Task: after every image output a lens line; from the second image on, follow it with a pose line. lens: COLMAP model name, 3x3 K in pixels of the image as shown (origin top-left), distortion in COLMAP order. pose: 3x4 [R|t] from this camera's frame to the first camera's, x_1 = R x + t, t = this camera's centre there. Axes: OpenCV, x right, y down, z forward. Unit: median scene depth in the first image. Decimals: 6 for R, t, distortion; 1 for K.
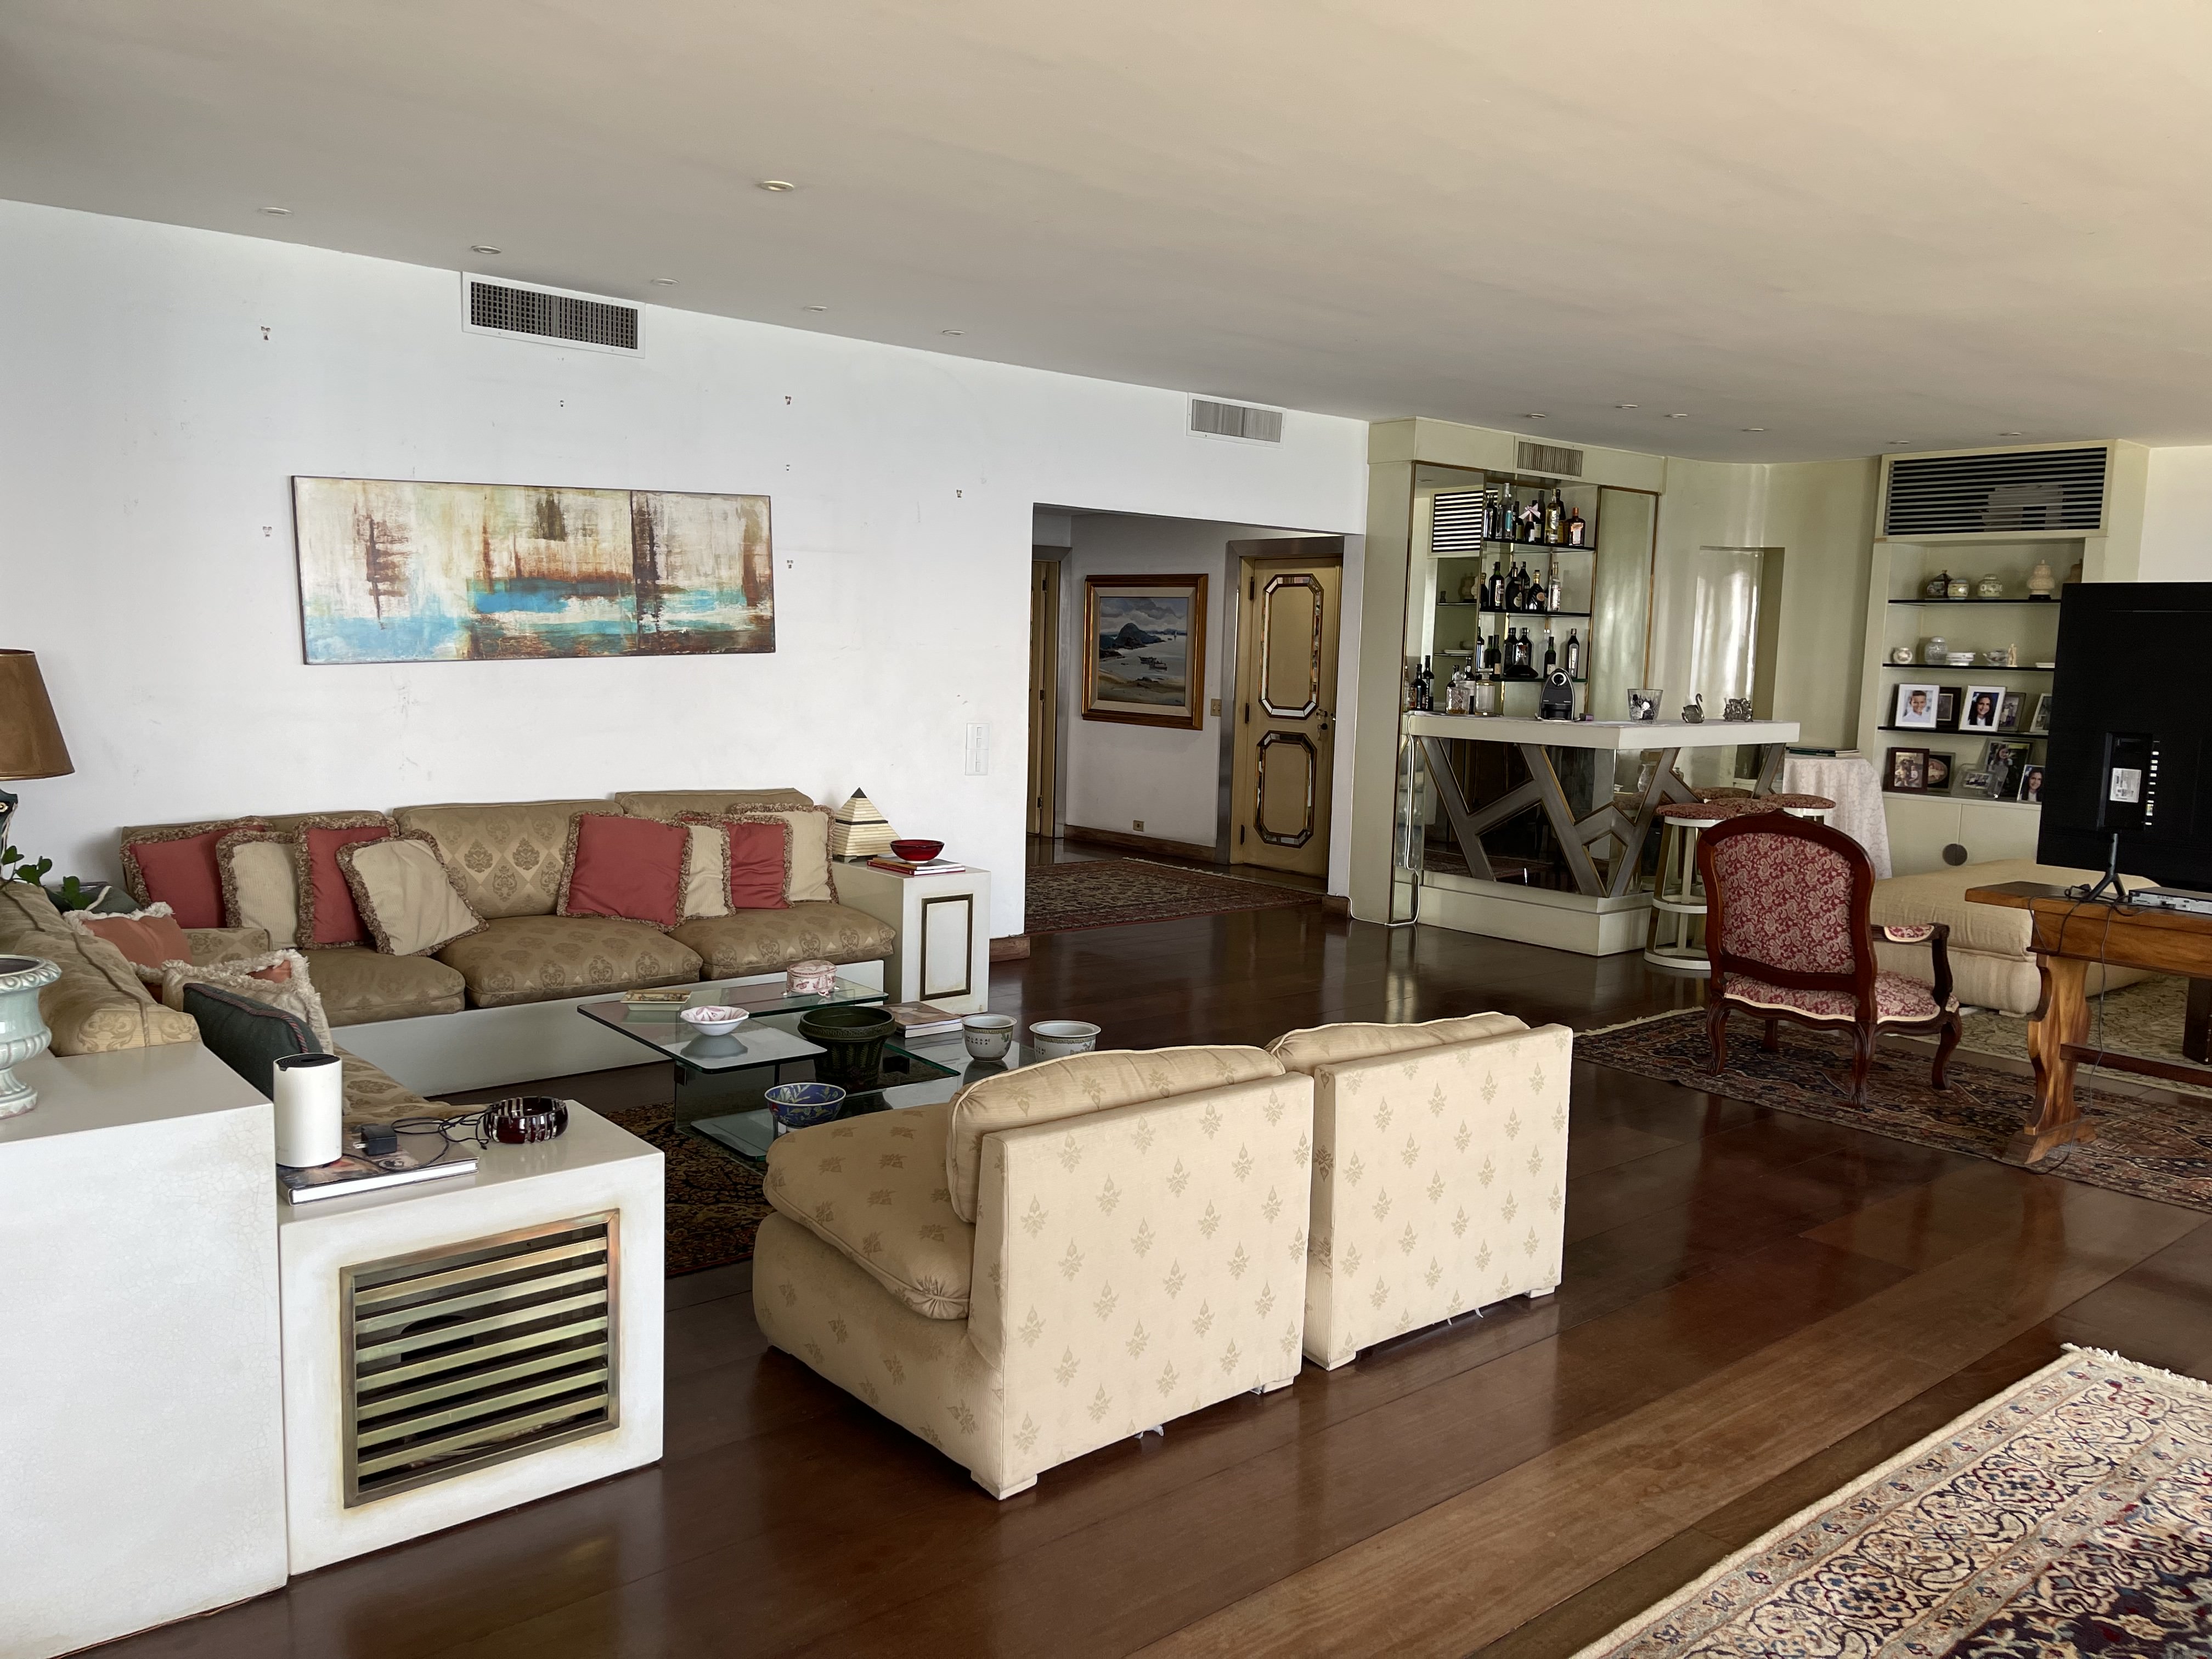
lens RADIAL K [[1654.2, 0, 1101.2], [0, 1654.2, 840.5], [0, 0, 1]] dist [0.071922, -0.108066]
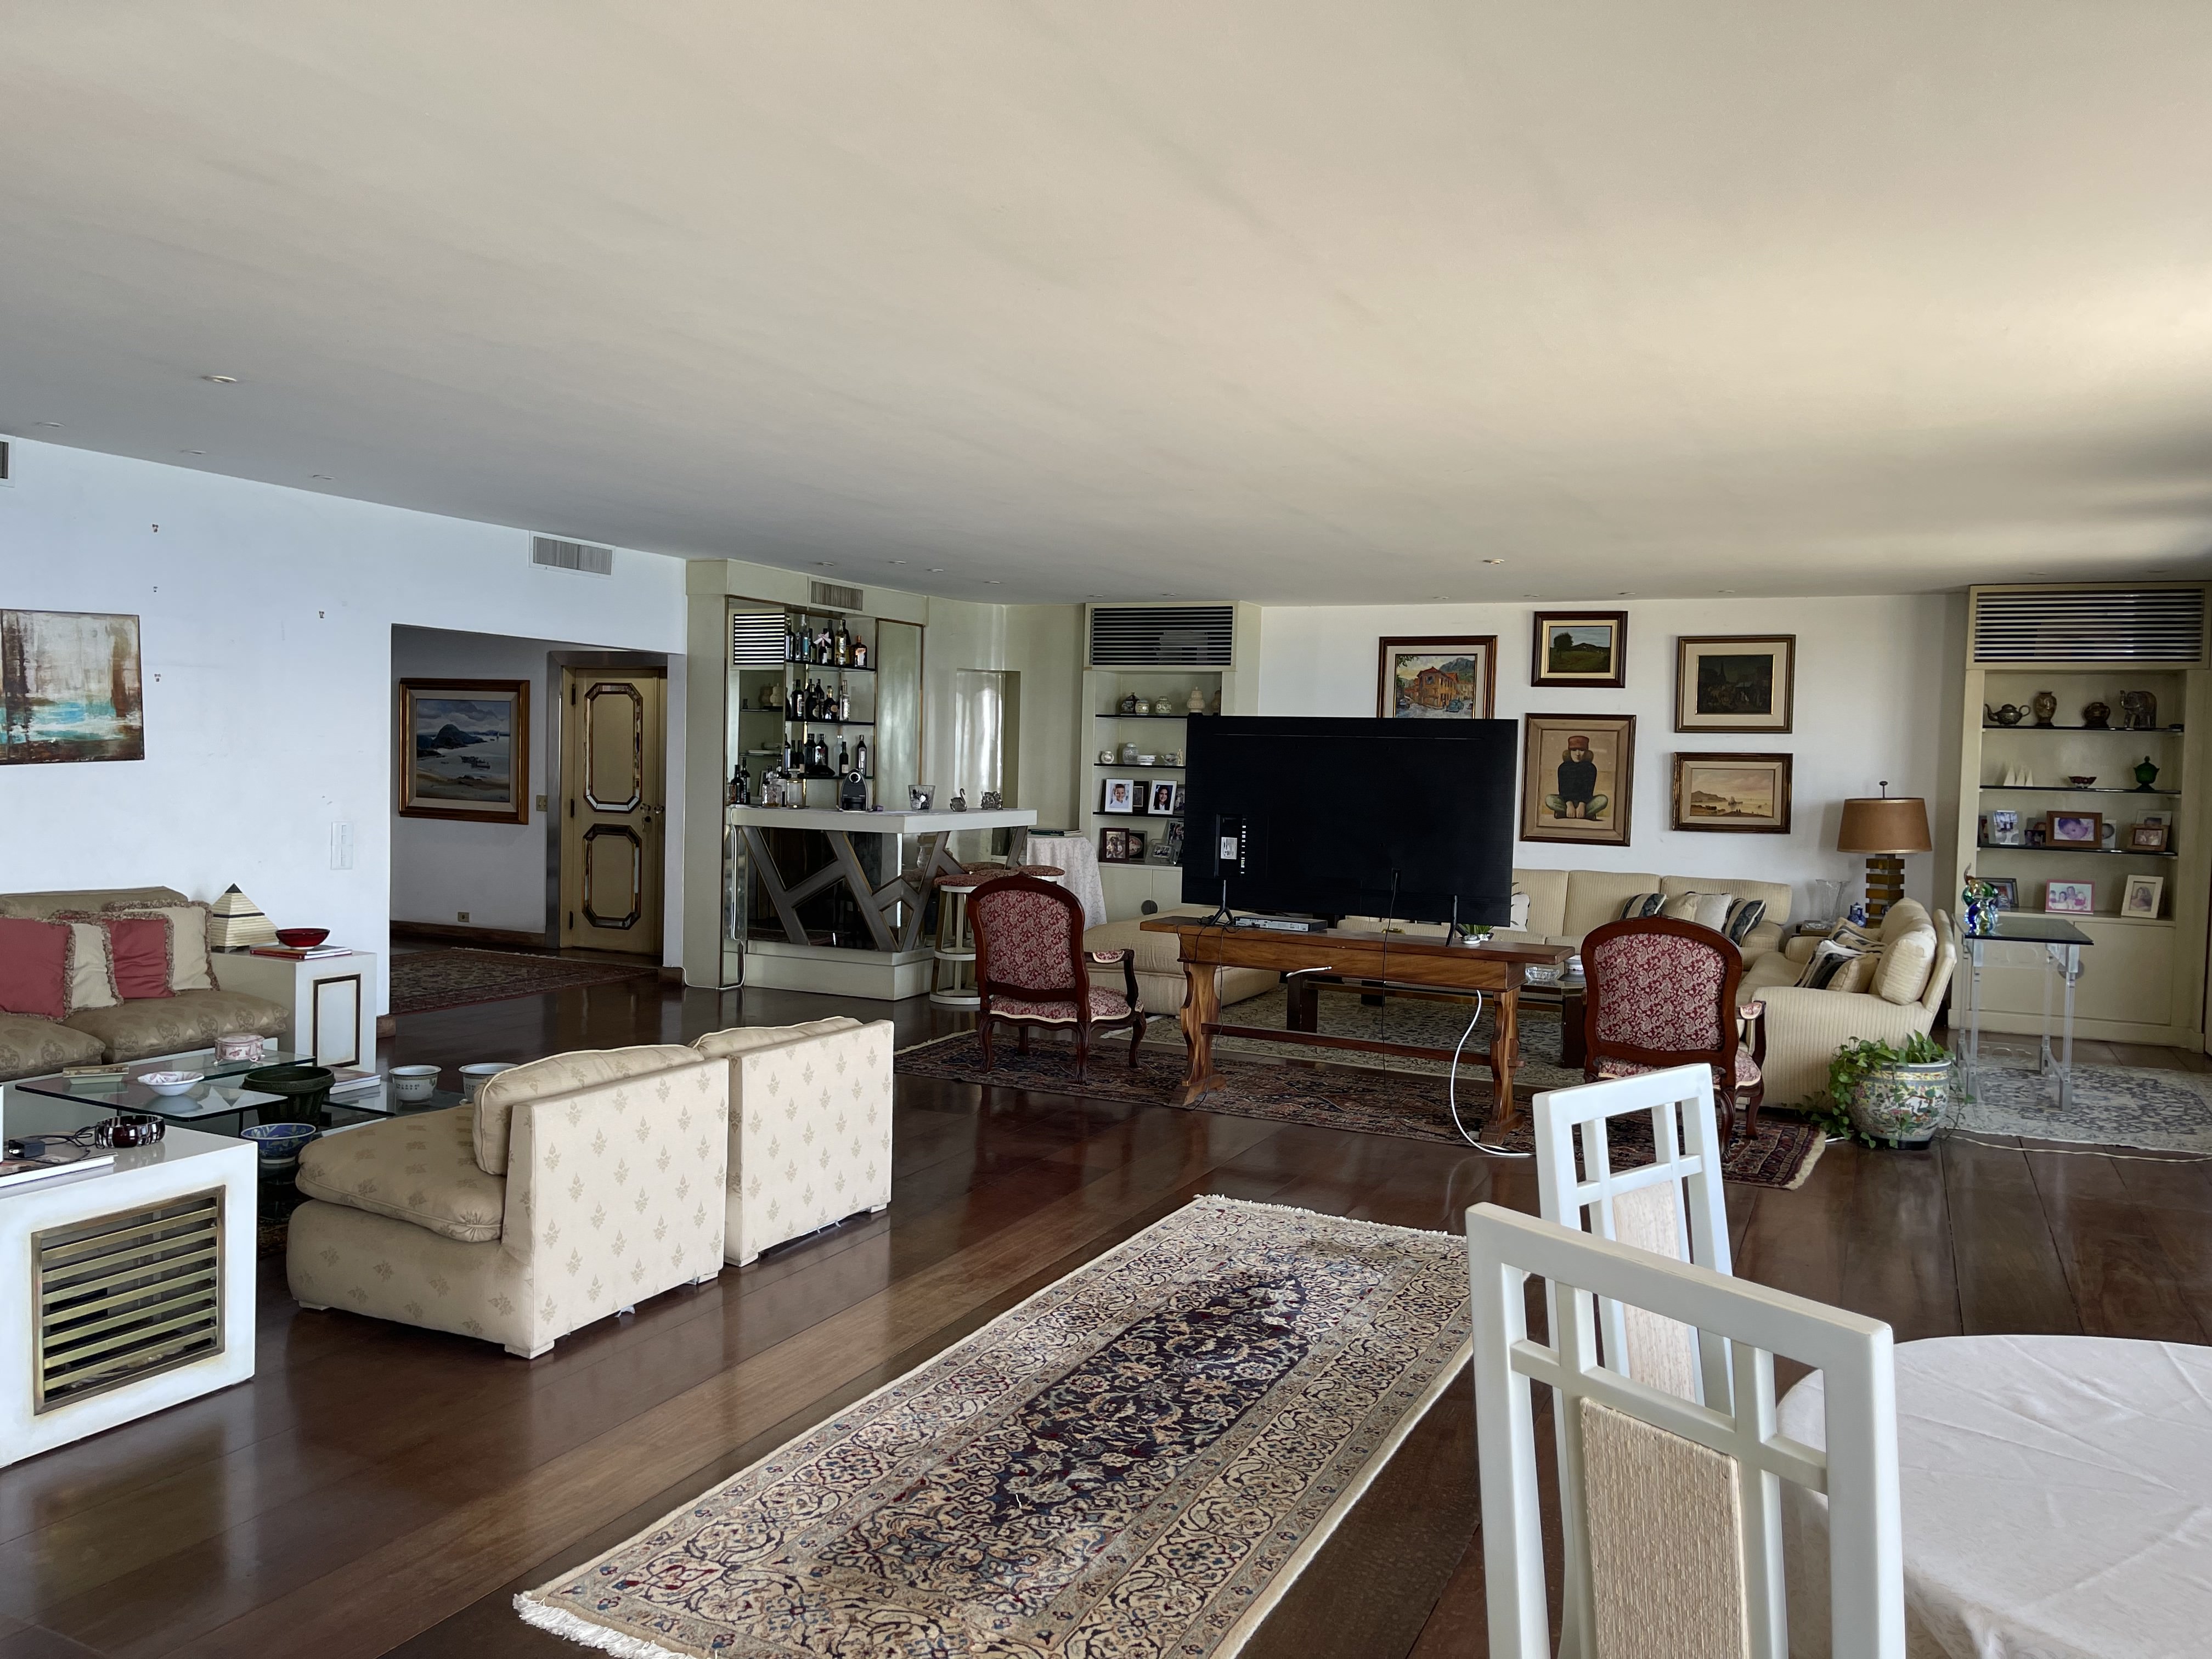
lens RADIAL K [[1654.2, 0, 1101.2], [0, 1654.2, 840.5], [0, 0, 1]] dist [0.071922, -0.108066]
pose [[0.909448, -0.024244, 0.415111, -0.089583], [0.046793, 0.997925, -0.044235, 0.015788], [-0.413177, 0.059654, 0.908695, -0.242482]]
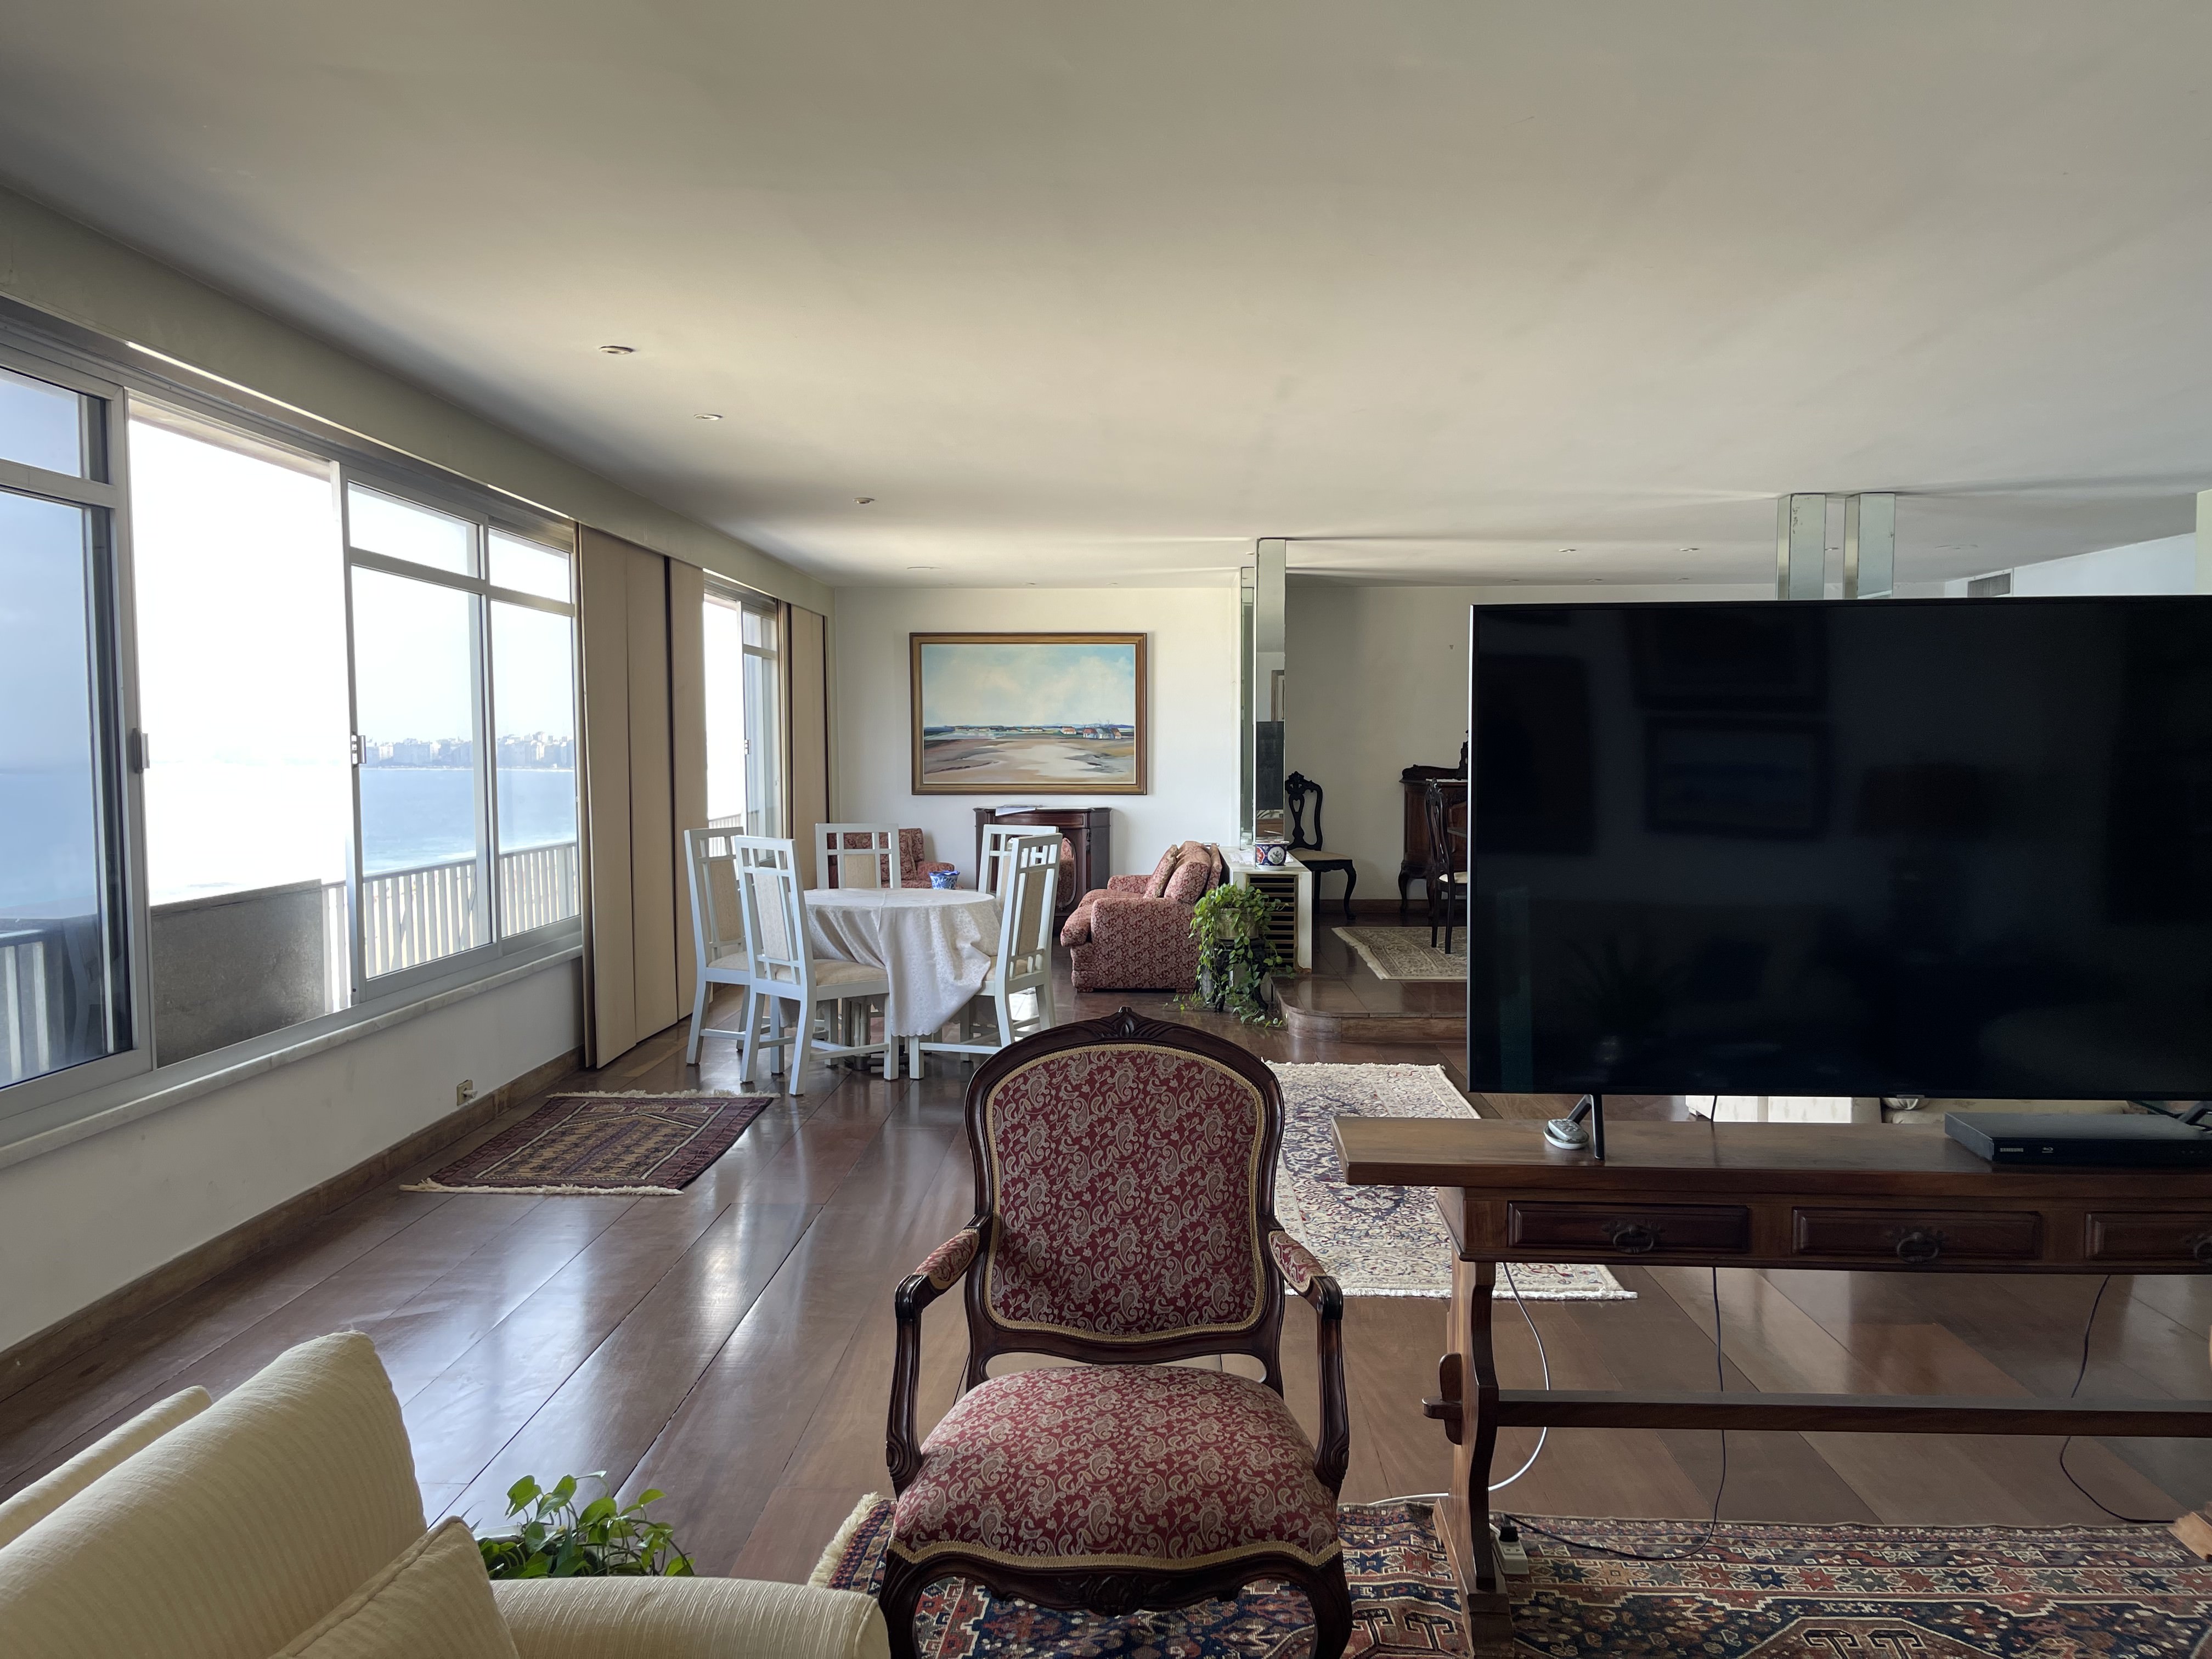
lens RADIAL K [[1640.2, 0, 1129.0], [0, 1640.2, 842.8], [0, 0, 1]] dist [0.077266, -0.102359]
pose [[-0.649881, 0.018050, -0.759821, 1.000067], [-0.106508, 0.987690, 0.114560, -0.070947], [0.752536, 0.155378, -0.639959, 0.836981]]
